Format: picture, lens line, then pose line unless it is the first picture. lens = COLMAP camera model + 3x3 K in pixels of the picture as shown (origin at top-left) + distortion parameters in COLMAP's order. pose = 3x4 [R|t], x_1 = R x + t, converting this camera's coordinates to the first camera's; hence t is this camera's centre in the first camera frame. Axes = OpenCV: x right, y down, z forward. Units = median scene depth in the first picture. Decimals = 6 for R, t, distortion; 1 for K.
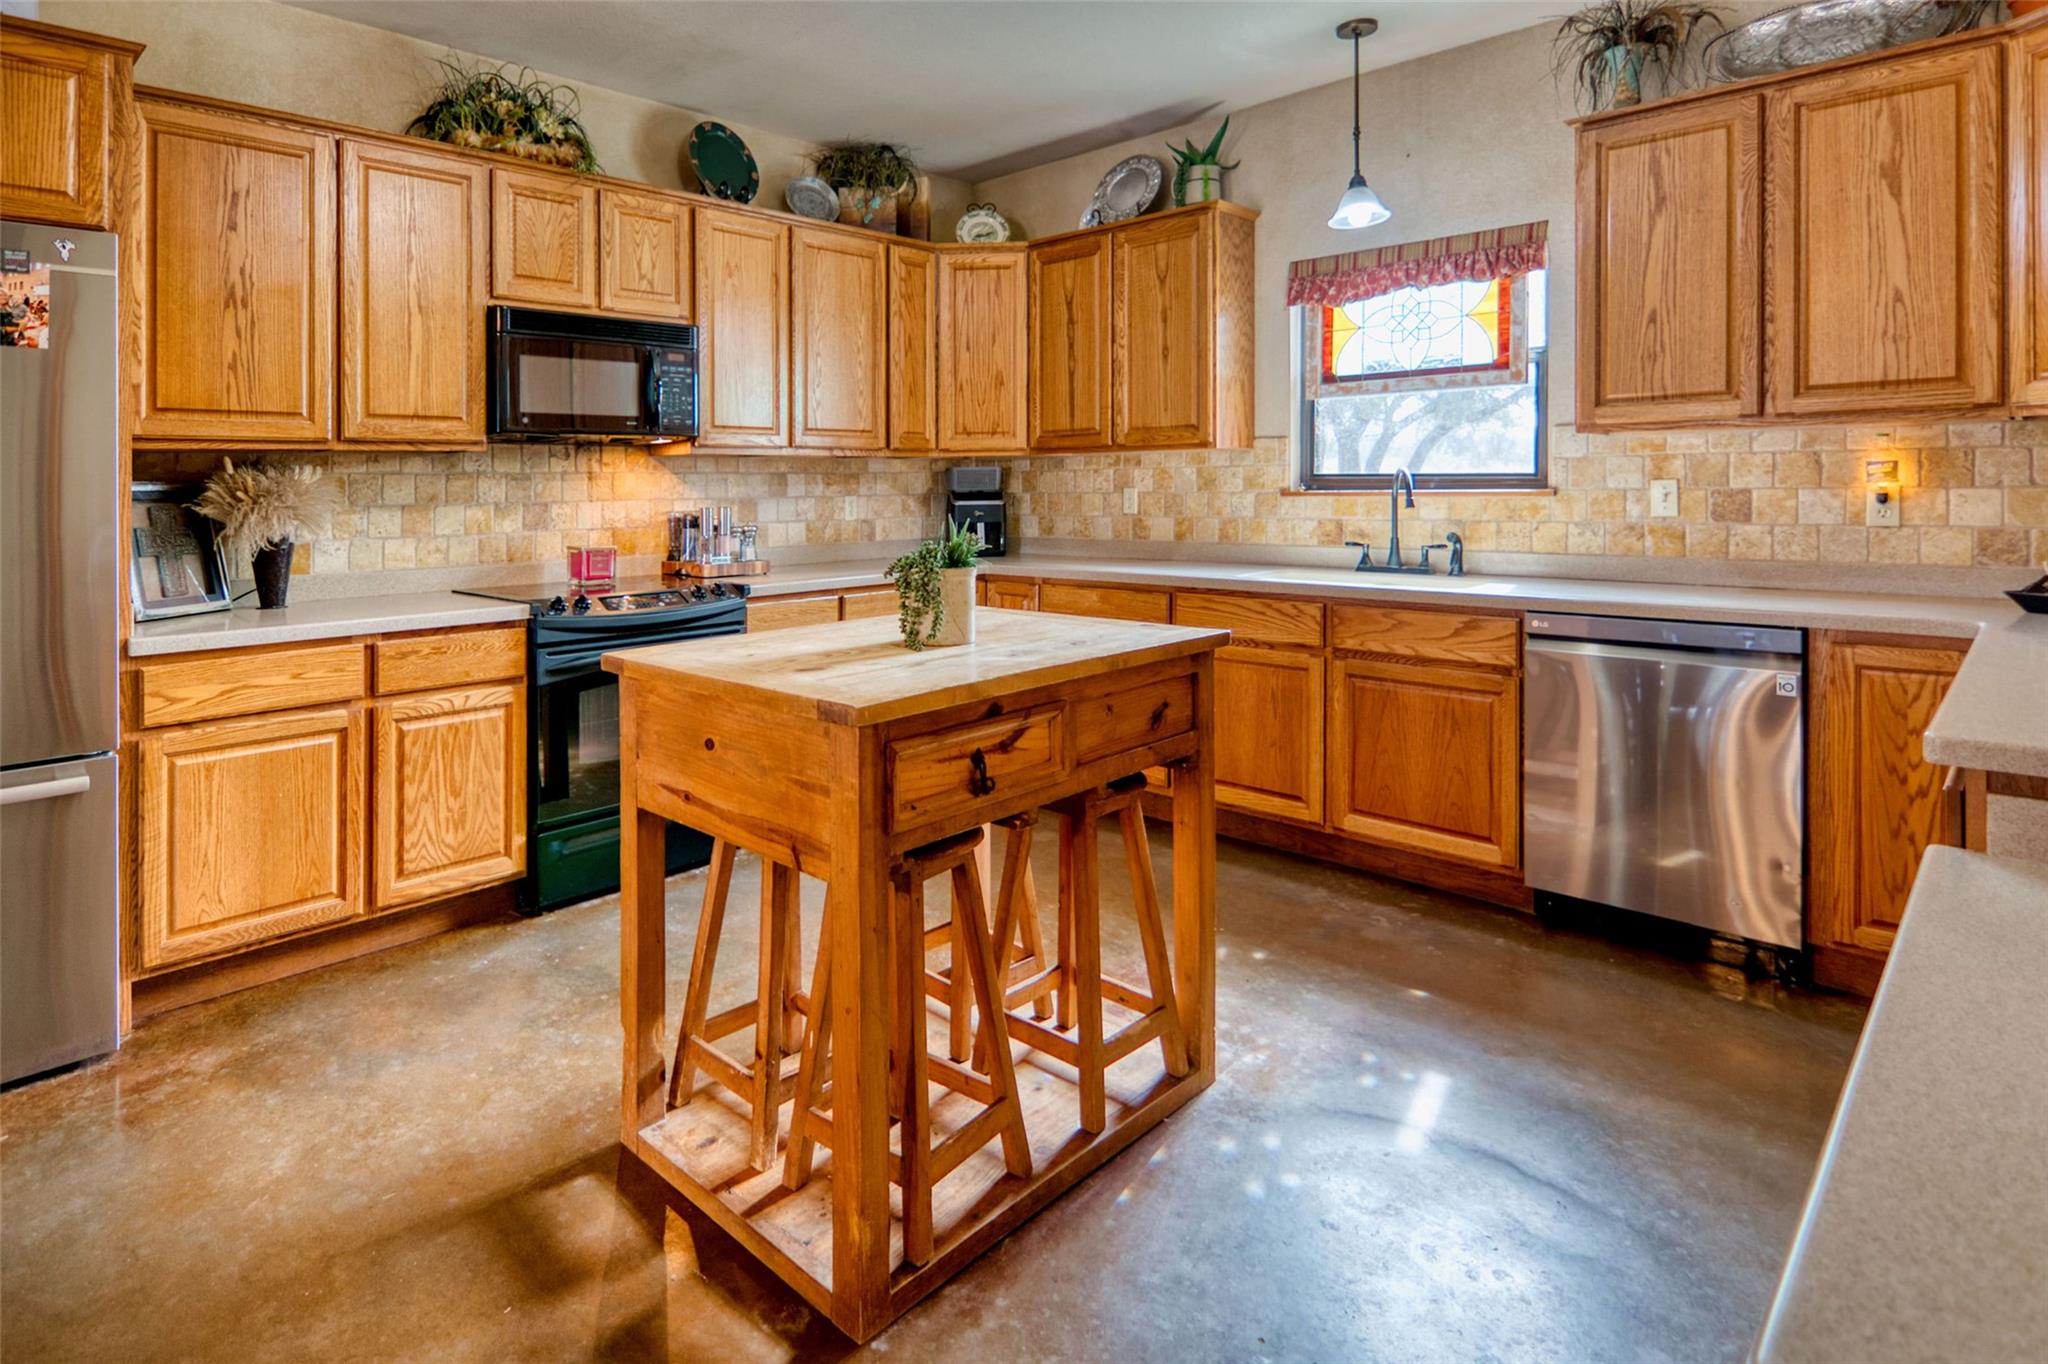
lens RADIAL K [[978.5, 0, 1016.8], [0, 978.5, 513.2], [0, 0, 1]] dist [0.002824, -0.006648]
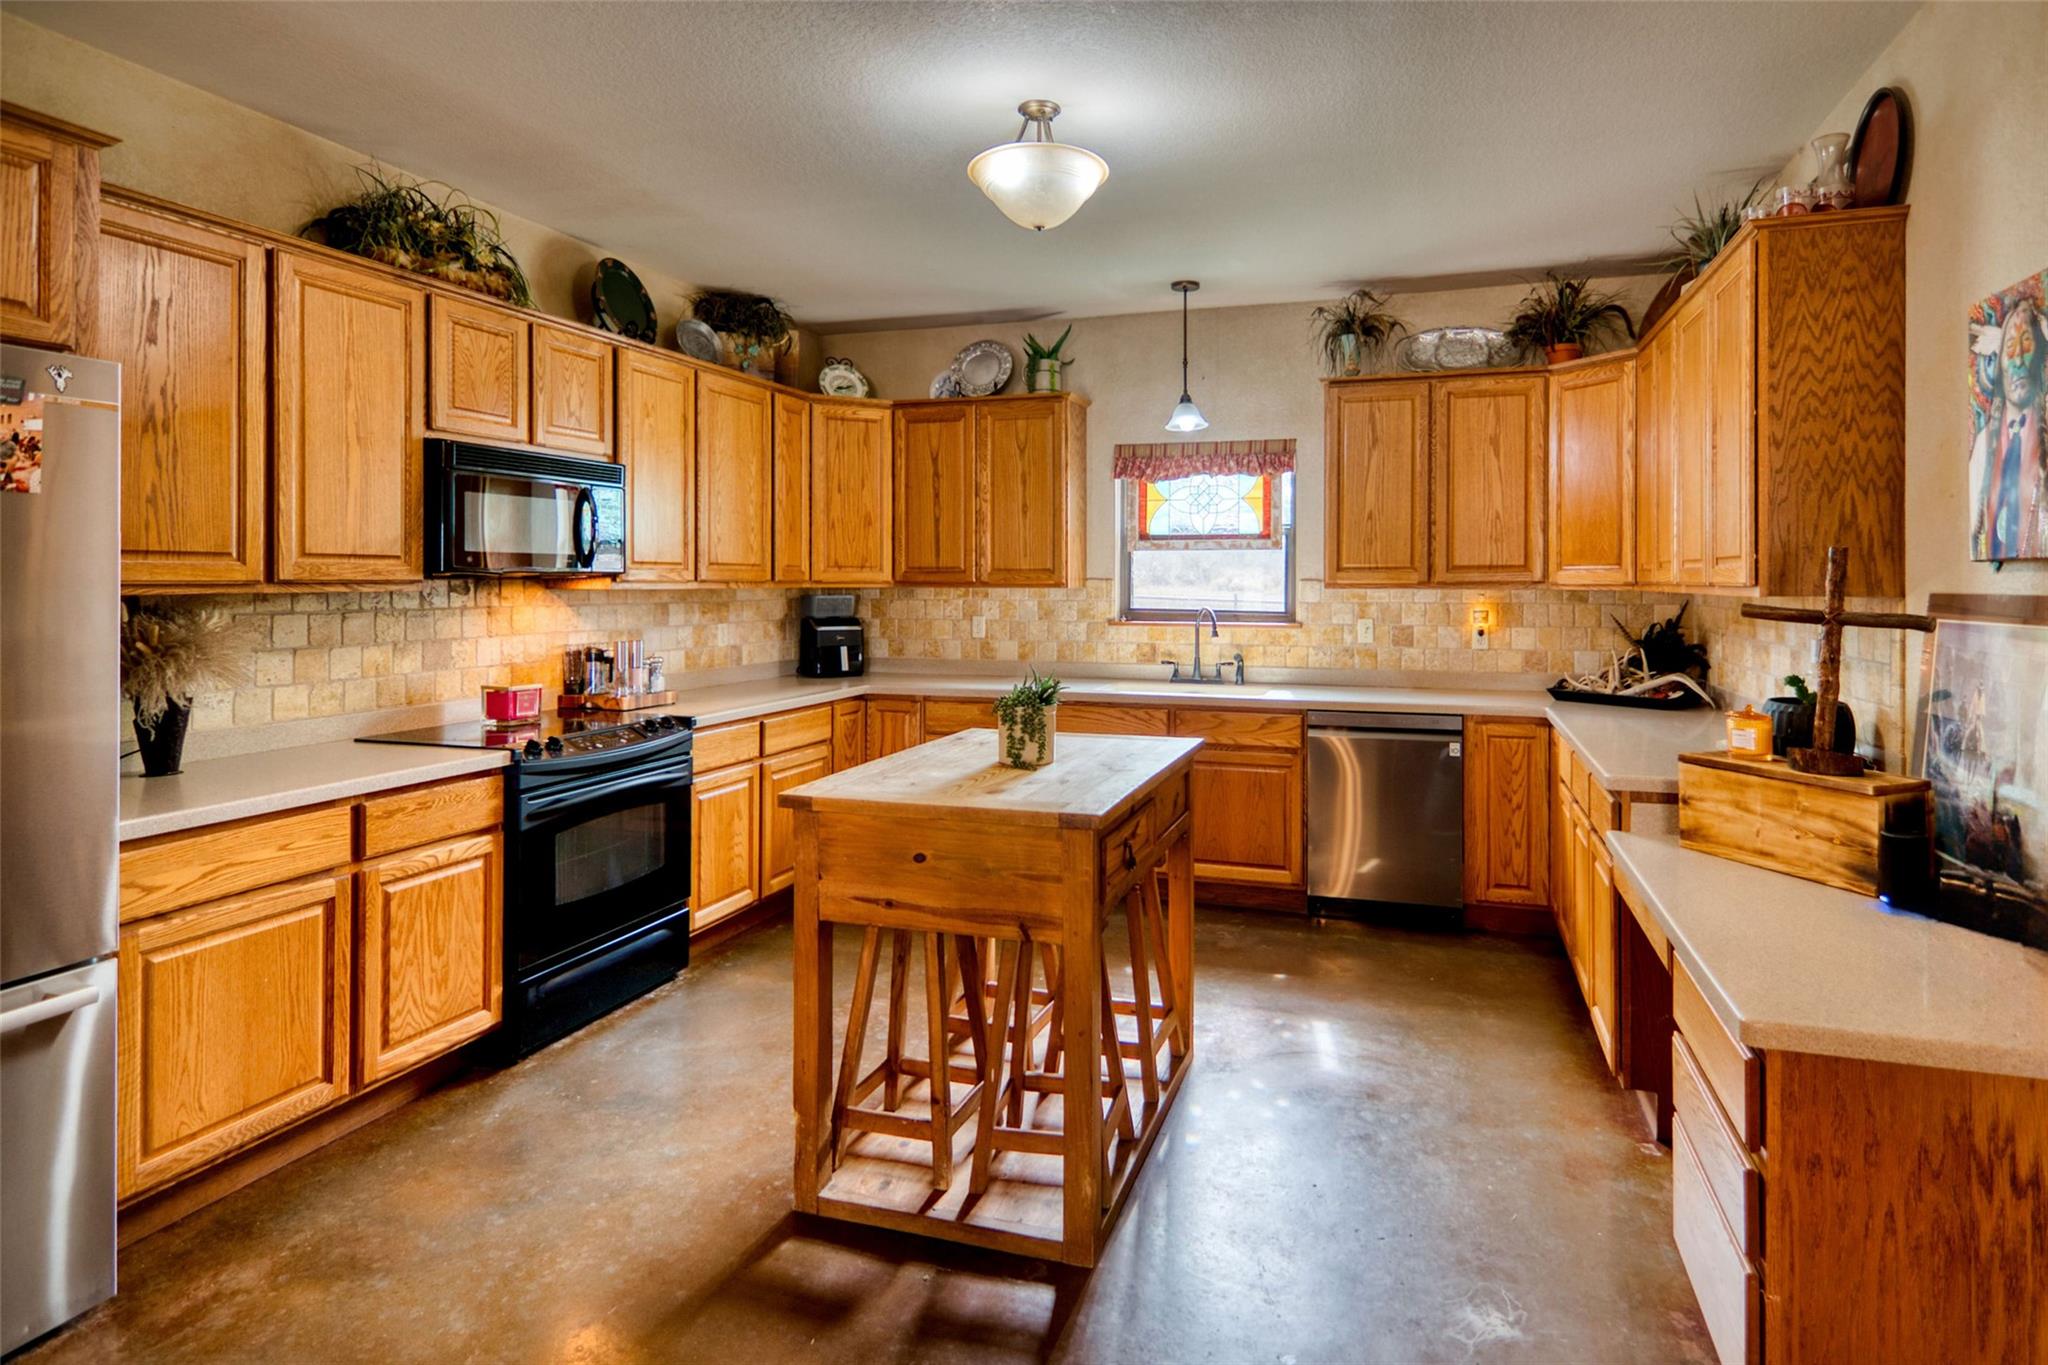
lens RADIAL K [[978.5, 0, 1024.1], [0, 978.5, 594.2], [0, 0, 1]] dist [0.003254, -0.007149]
pose [[0.892704, 0.003918, 0.450626, -0.476416], [-0.002856, 0.999991, -0.003039, -0.062902], [-0.450634, 0.001426, 0.892707, -0.117156]]
